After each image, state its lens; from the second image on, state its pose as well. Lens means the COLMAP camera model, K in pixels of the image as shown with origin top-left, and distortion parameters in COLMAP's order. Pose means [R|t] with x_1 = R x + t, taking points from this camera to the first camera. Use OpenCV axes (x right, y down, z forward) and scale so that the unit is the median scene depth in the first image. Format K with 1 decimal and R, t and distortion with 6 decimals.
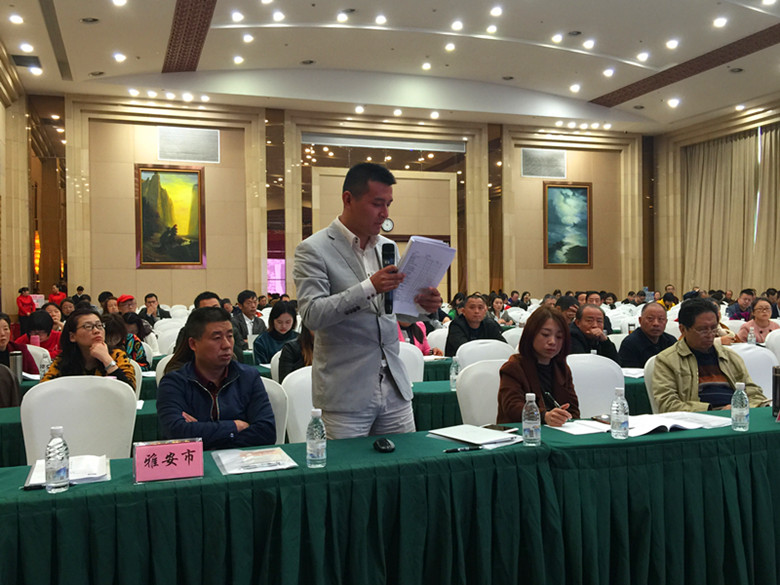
lens RADIAL K [[768.1, 0, 392.0], [0, 768.1, 288.3], [0, 0, 1]] dist [0.093688, 0.000000]
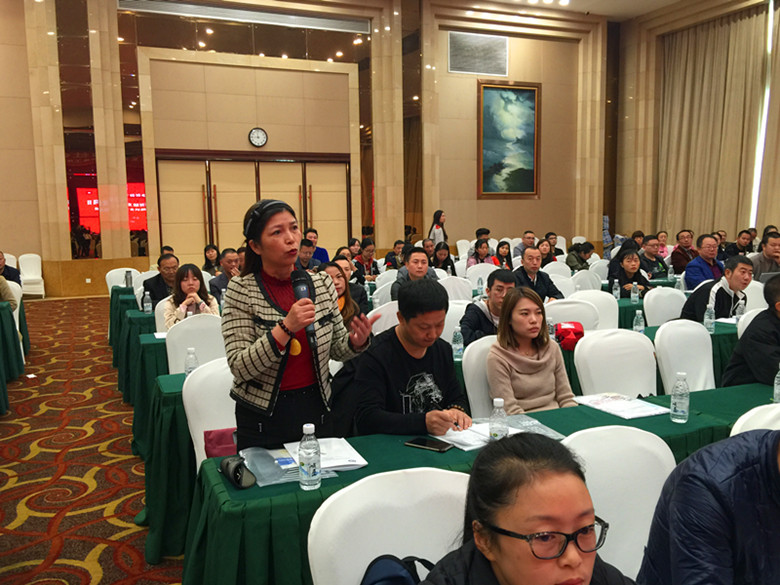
lens RADIAL K [[686.7, 0, 387.9], [0, 686.7, 294.6], [0, 0, 1]] dist [0.077022, -0.113477]
pose [[0.997864, -0.012352, 0.064141, 0.065698], [0.004909, 0.993363, 0.114917, -0.010814], [-0.065135, -0.114357, 0.991302, 0.328883]]
